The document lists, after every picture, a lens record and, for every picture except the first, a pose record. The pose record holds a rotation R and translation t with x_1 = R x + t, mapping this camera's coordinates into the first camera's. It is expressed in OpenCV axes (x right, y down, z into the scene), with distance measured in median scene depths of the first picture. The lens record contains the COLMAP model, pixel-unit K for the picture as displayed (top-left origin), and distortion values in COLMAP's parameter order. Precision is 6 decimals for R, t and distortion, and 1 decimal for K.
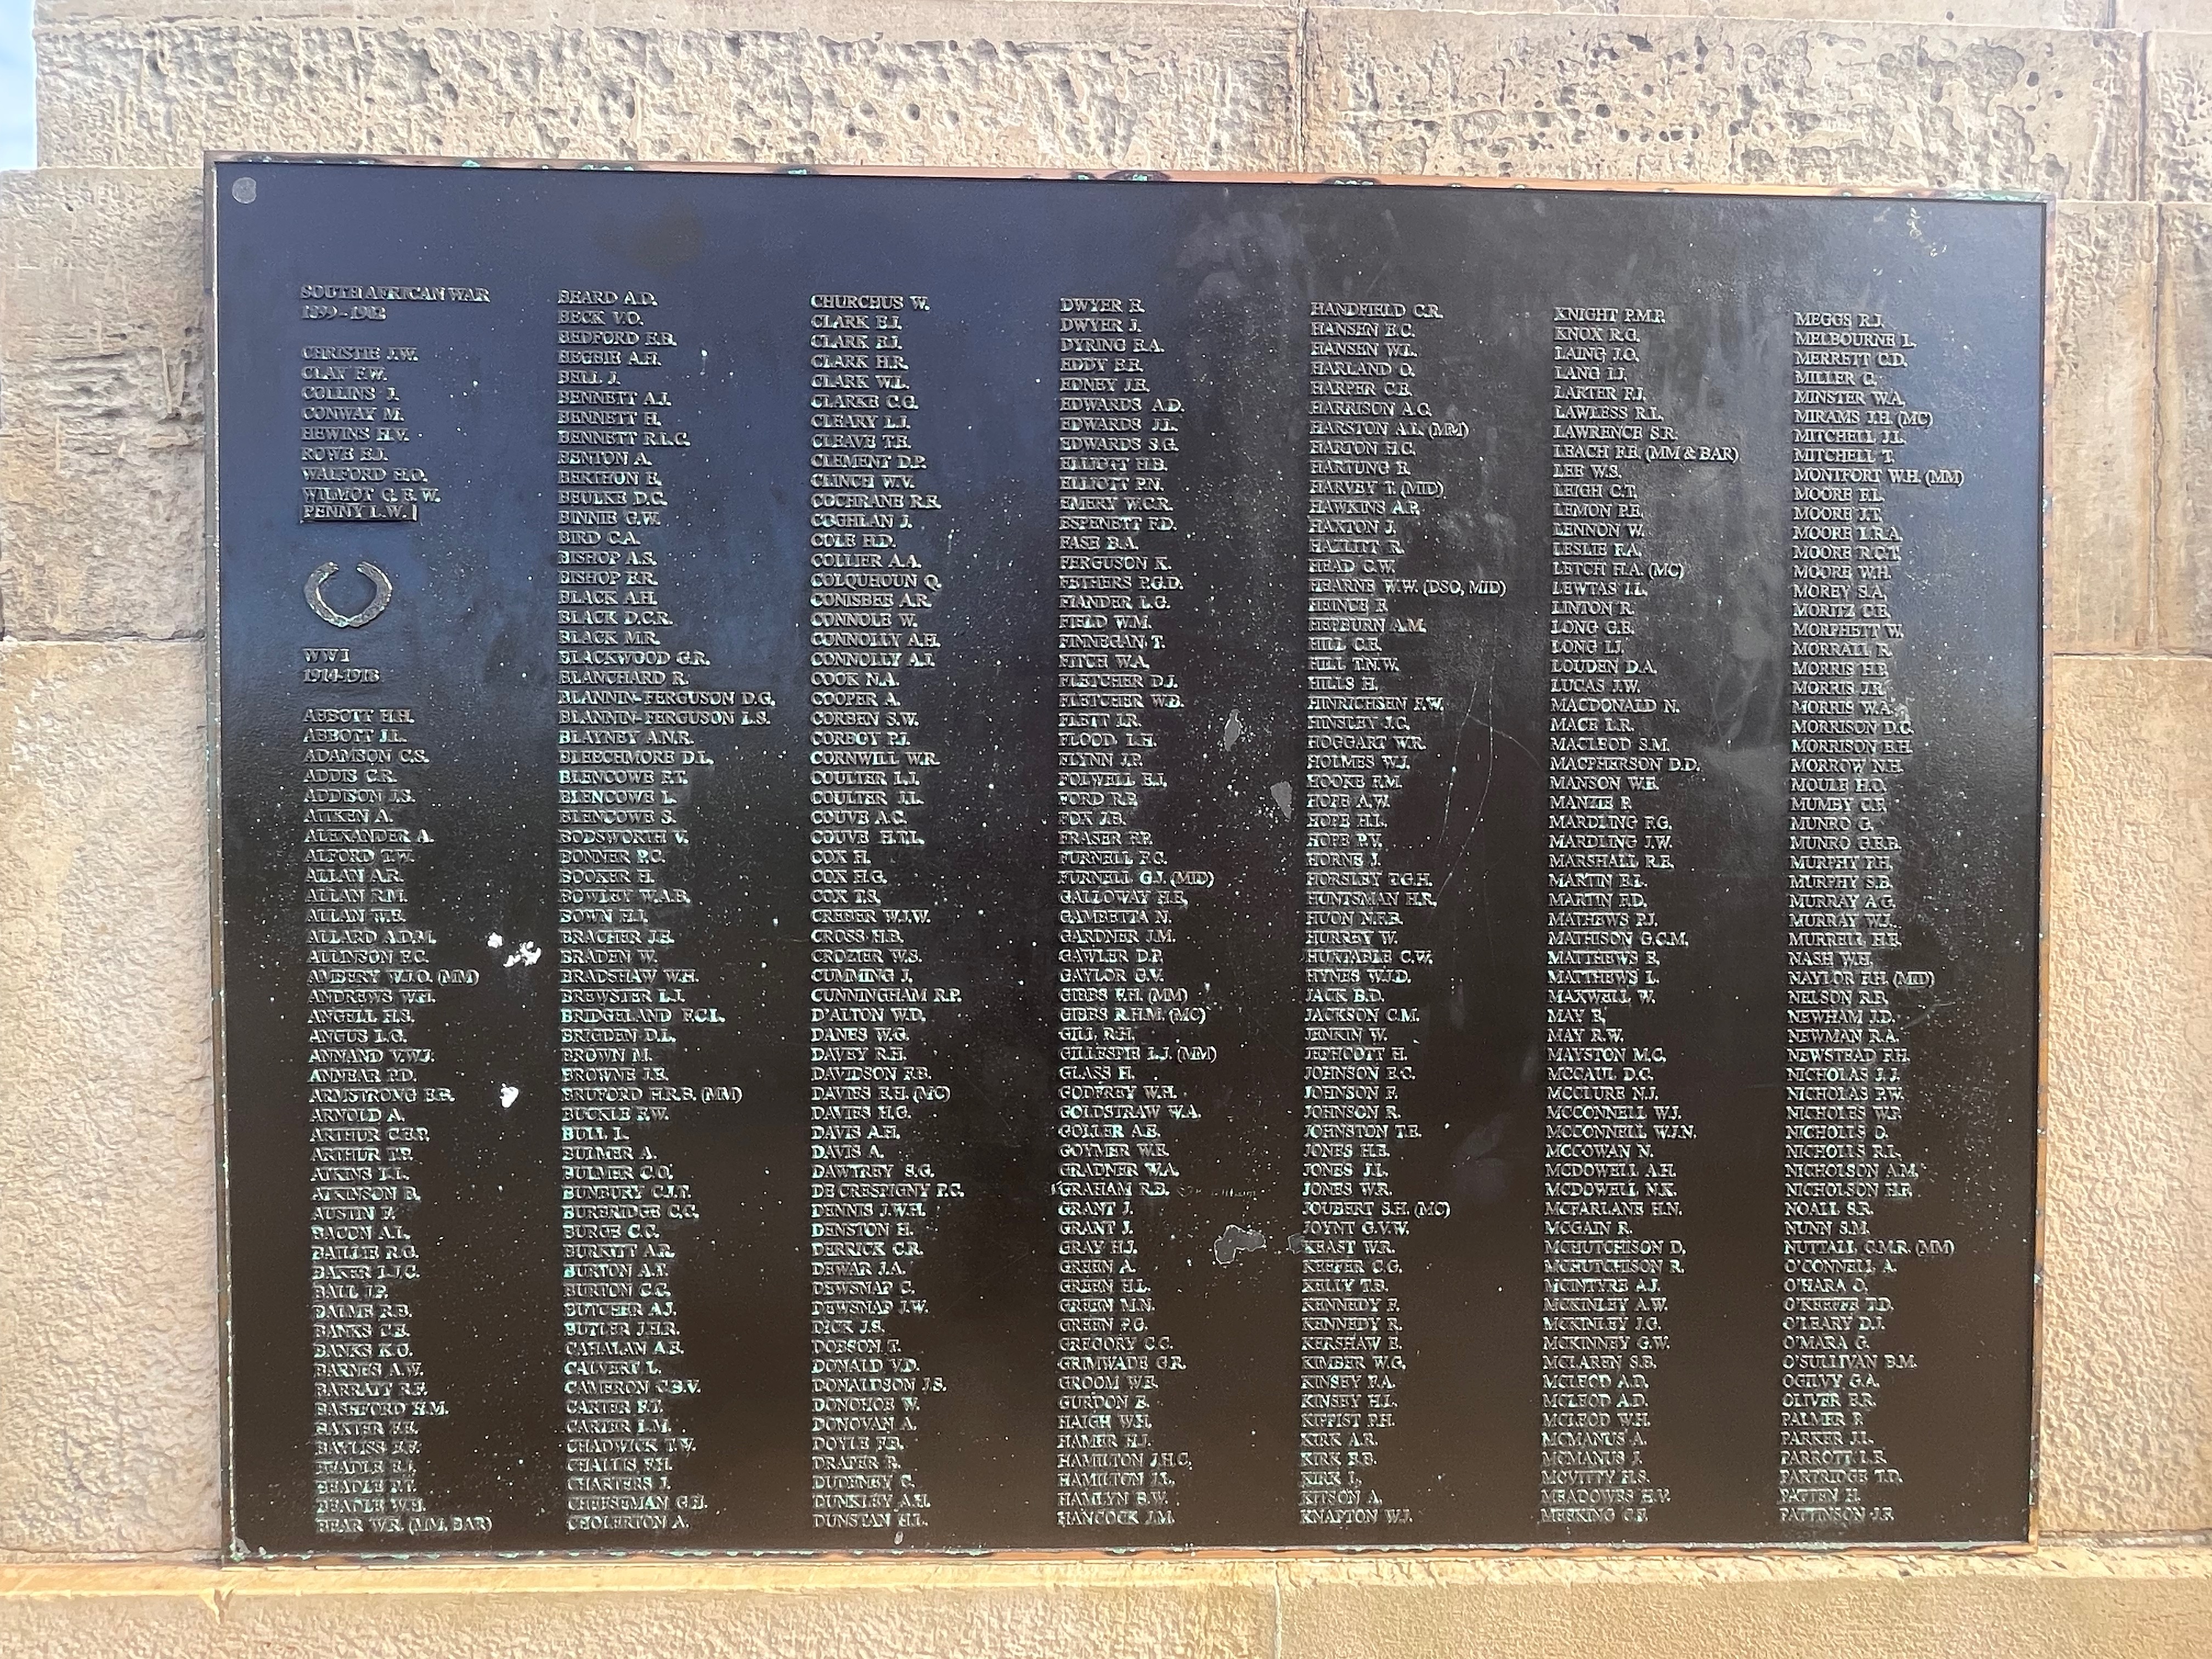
lens RADIAL K [[1178.5, 0, 1106.2], [0, 1178.5, 832.1], [0, 0, 1]] dist [-0.004647, 0.001064]
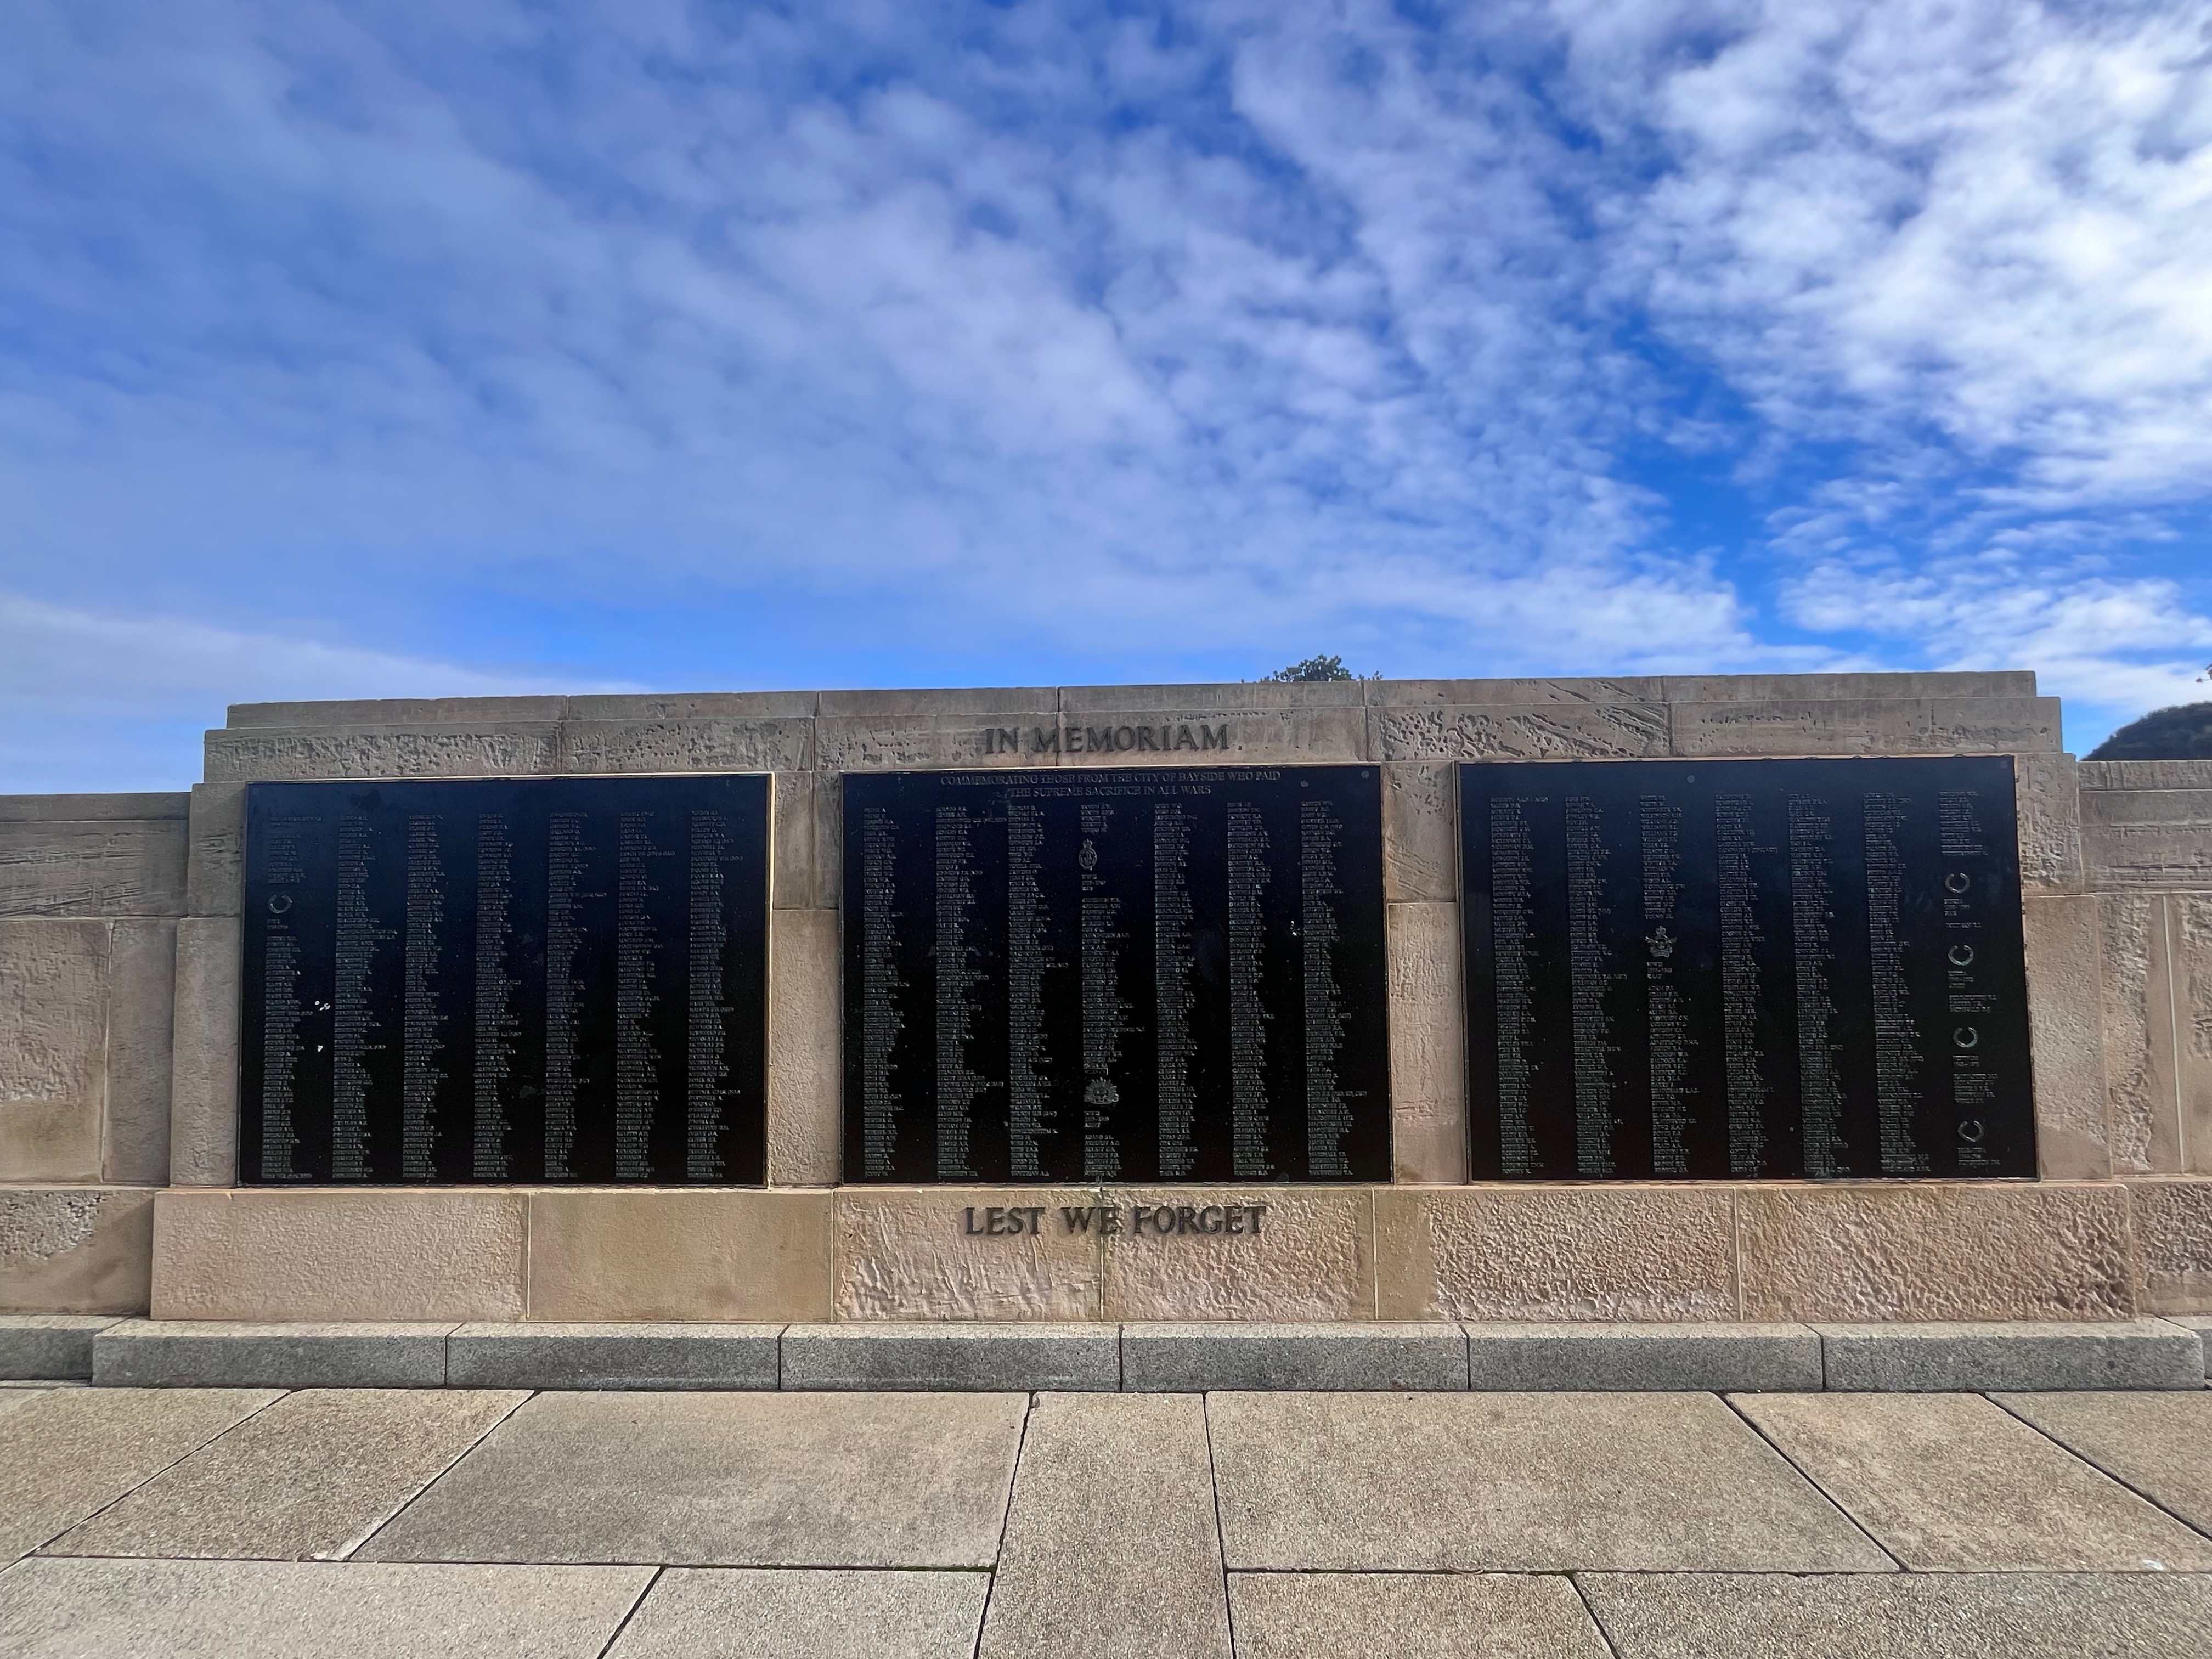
lens RADIAL K [[974.2, 0, 1114.1], [0, 974.2, 821.1], [0, 0, 1]] dist [-0.003272, -0.000292]
pose [[0.998393, -0.021605, -0.052384, 1.898600], [0.018005, 0.997507, -0.068238, -0.195576], [0.053727, 0.067186, 0.996293, -1.684358]]
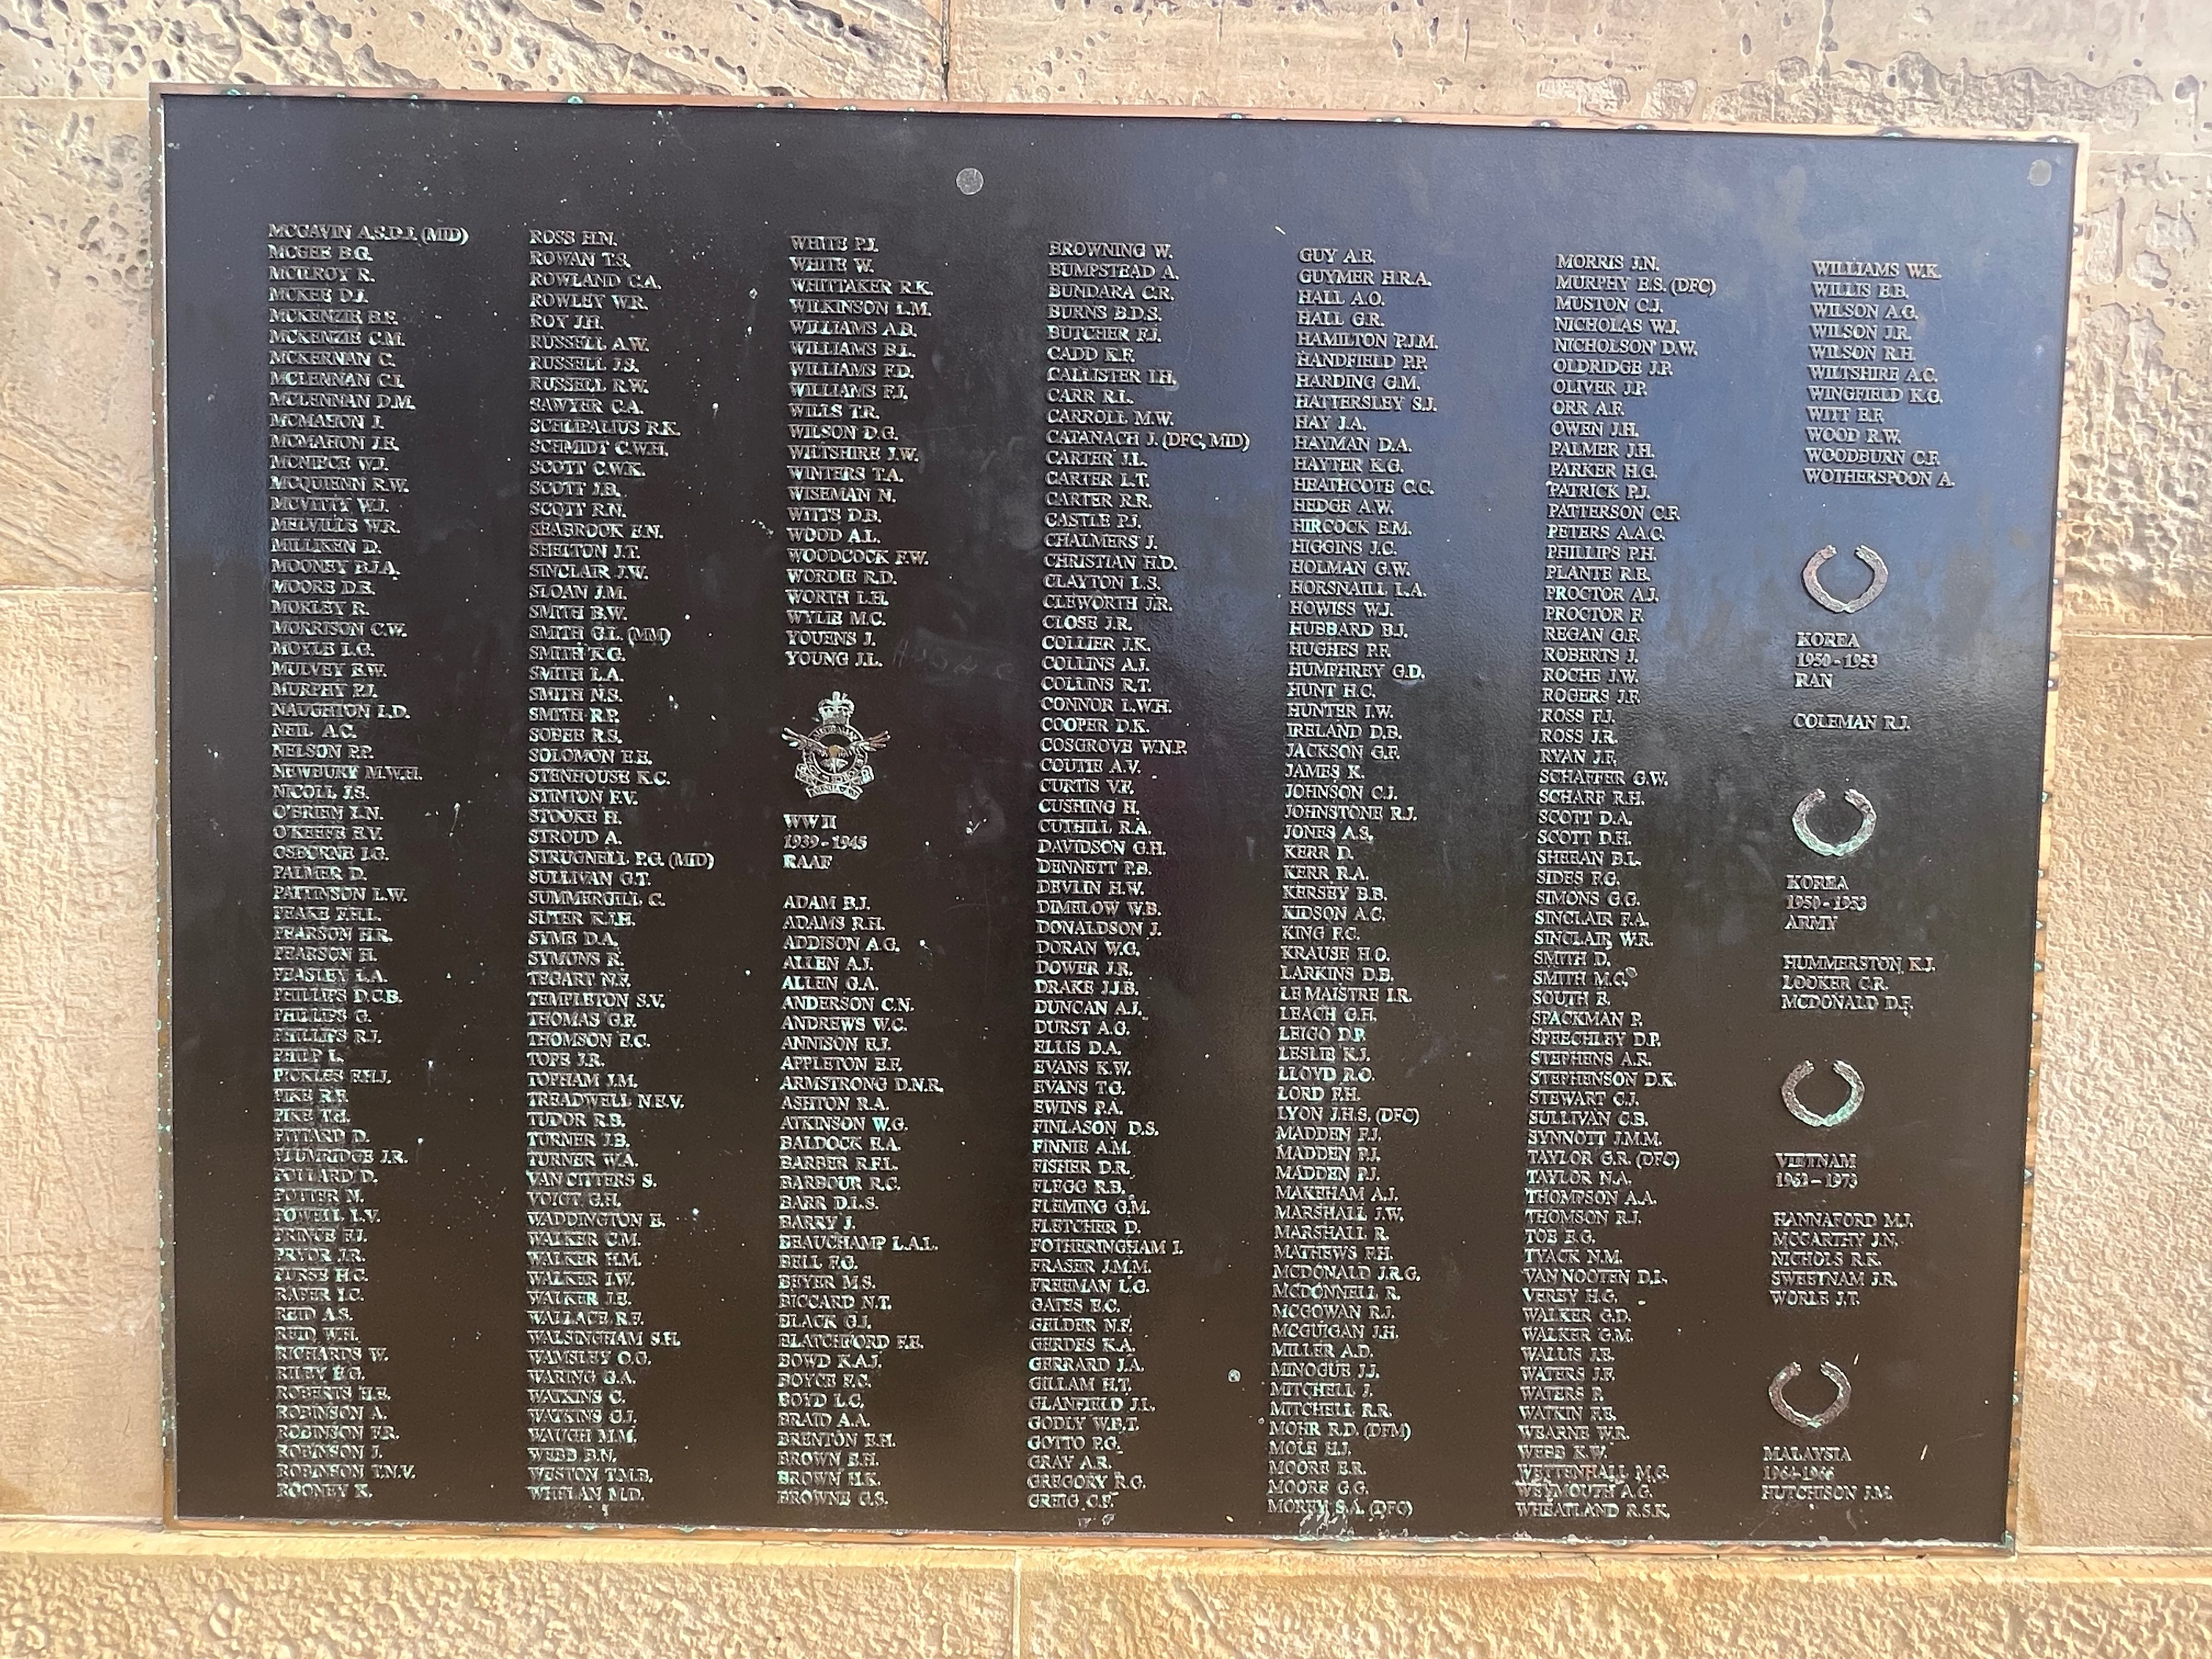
lens RADIAL K [[1219.9, 0, 1116.0], [0, 1219.9, 828.7], [0, 0, 1]] dist [-0.010510, 0.003465]
pose [[0.999777, 0.013621, -0.016164, 3.480130], [-0.013250, 0.999652, 0.022827, 0.019000], [0.016470, -0.022608, 0.999609, 0.096259]]
